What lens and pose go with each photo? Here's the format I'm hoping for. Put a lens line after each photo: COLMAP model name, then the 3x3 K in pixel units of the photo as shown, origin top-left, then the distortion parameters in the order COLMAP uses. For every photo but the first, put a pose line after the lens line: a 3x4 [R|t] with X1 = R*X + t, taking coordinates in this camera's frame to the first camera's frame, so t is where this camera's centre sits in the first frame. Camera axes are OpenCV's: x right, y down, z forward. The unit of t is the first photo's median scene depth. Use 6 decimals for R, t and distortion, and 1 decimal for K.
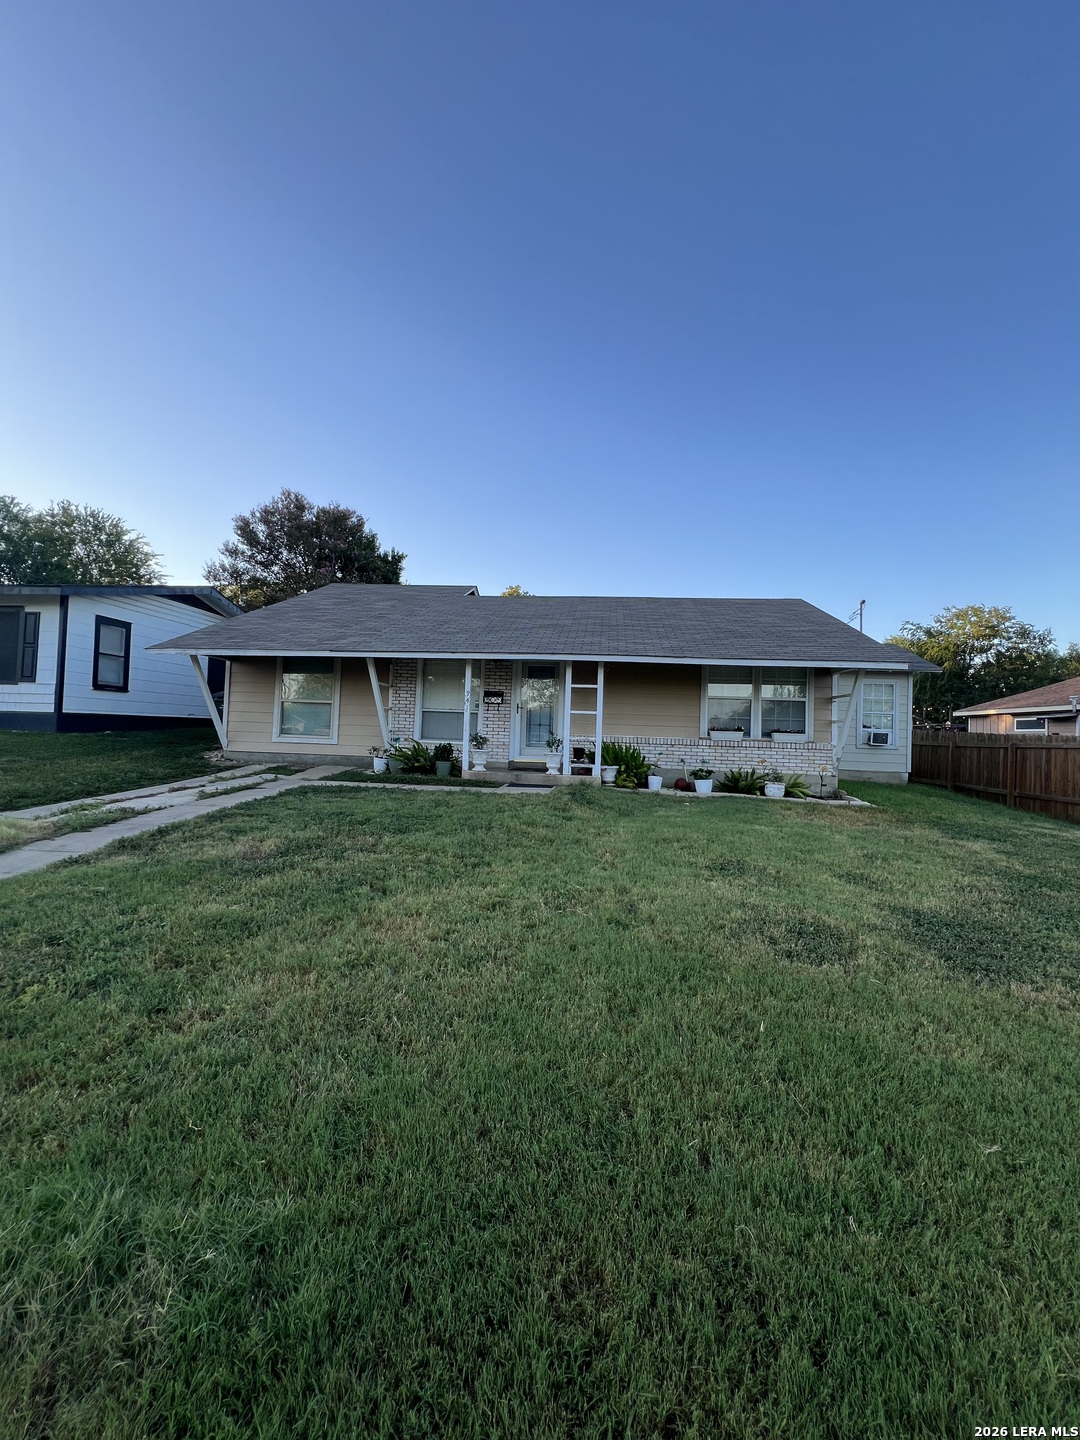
lens RADIAL K [[578.8, 0, 540.0], [0, 578.8, 720.0], [0, 0, 1]] dist [0.000303, 0.000192]
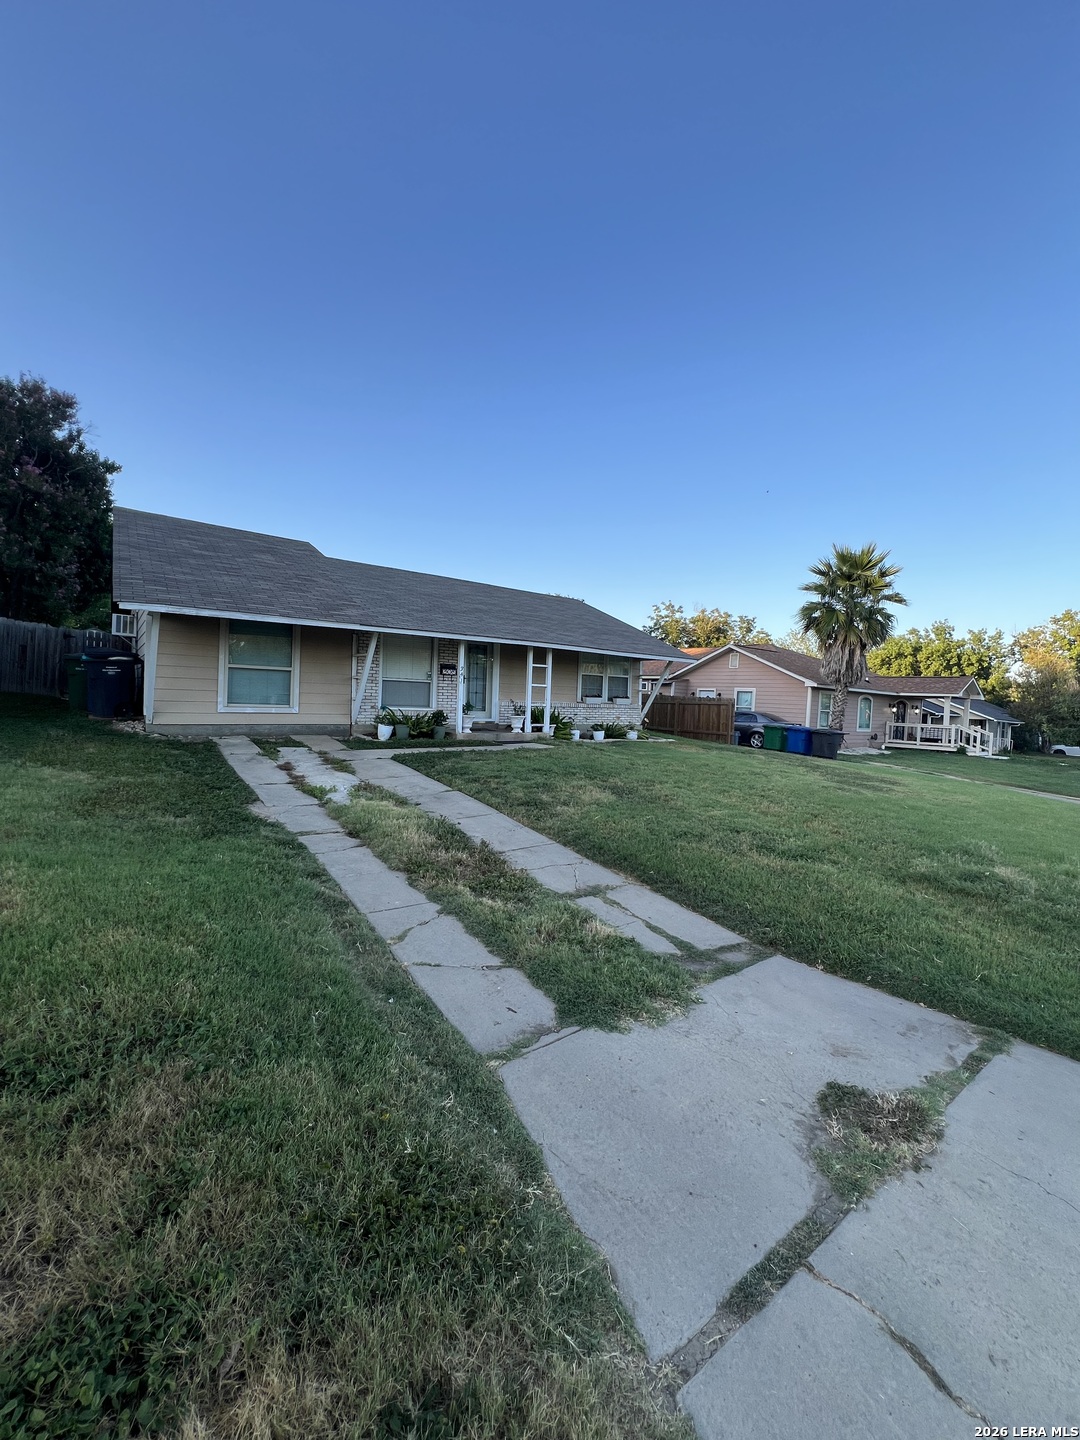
lens RADIAL K [[578.8, 0, 540.0], [0, 578.8, 720.0], [0, 0, 1]] dist [0.000303, 0.000192]
pose [[0.732956, -0.035085, 0.679371, -0.766534], [-0.022939, 0.996827, 0.076227, -0.032422], [-0.679890, -0.071455, 0.729825, 0.014960]]
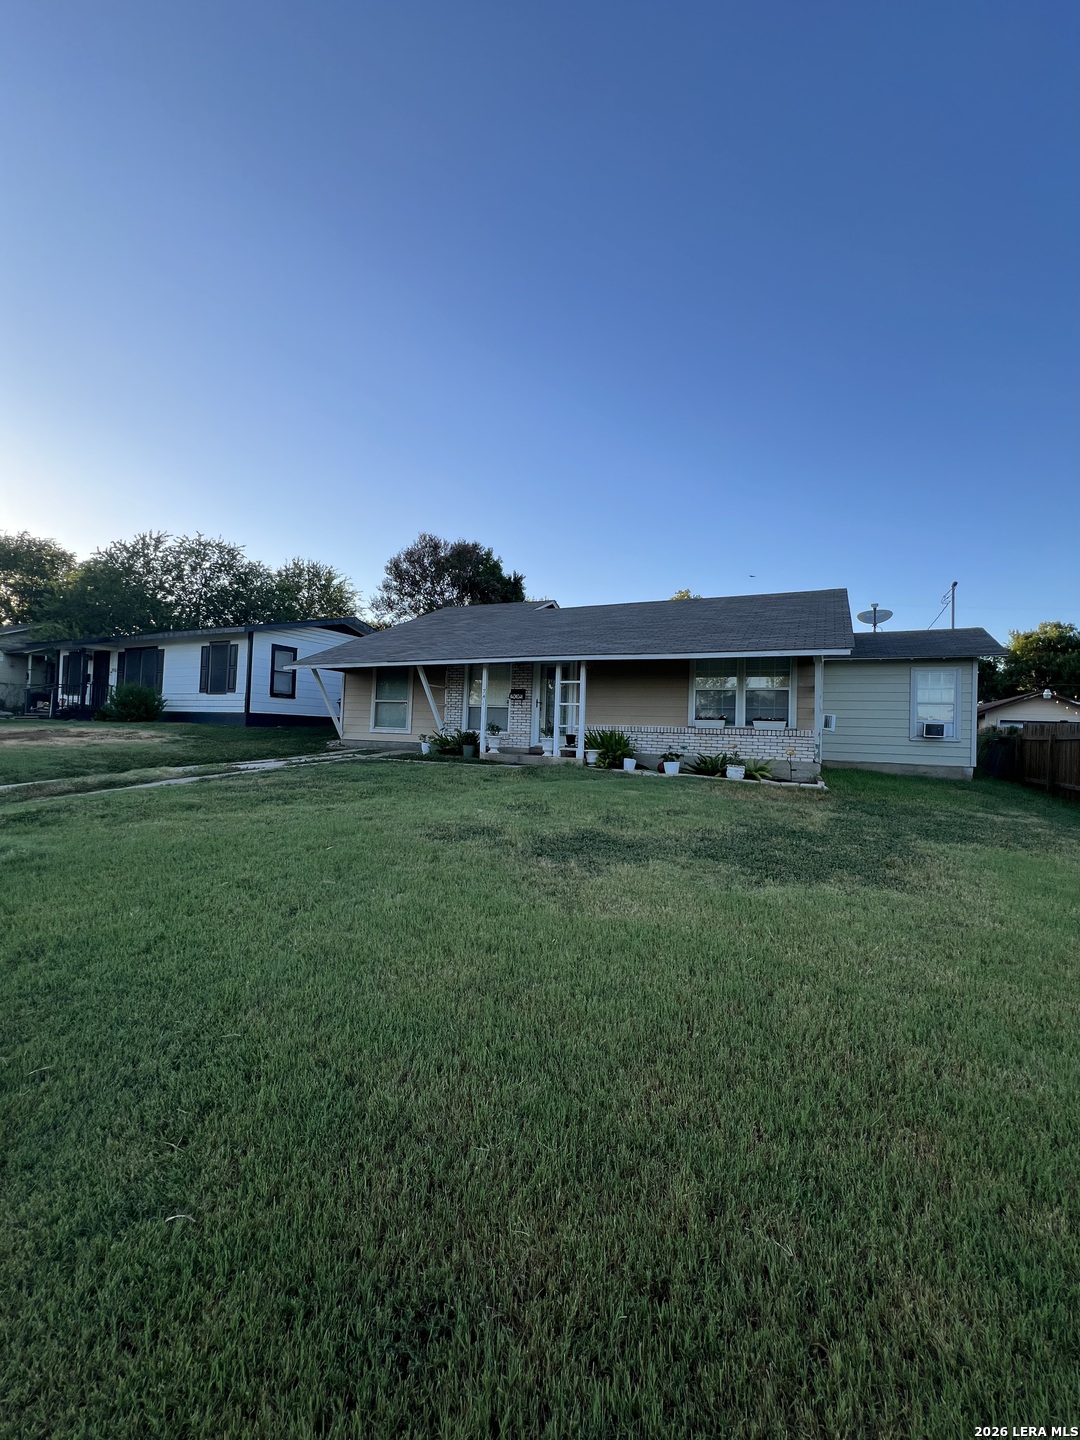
lens RADIAL K [[578.8, 0, 540.0], [0, 578.8, 720.0], [0, 0, 1]] dist [0.000303, 0.000192]
pose [[0.940904, -0.009485, -0.338539, 0.385545], [0.004809, 0.999881, -0.014648, 0.033489], [0.338638, 0.012154, 0.940838, -0.126304]]
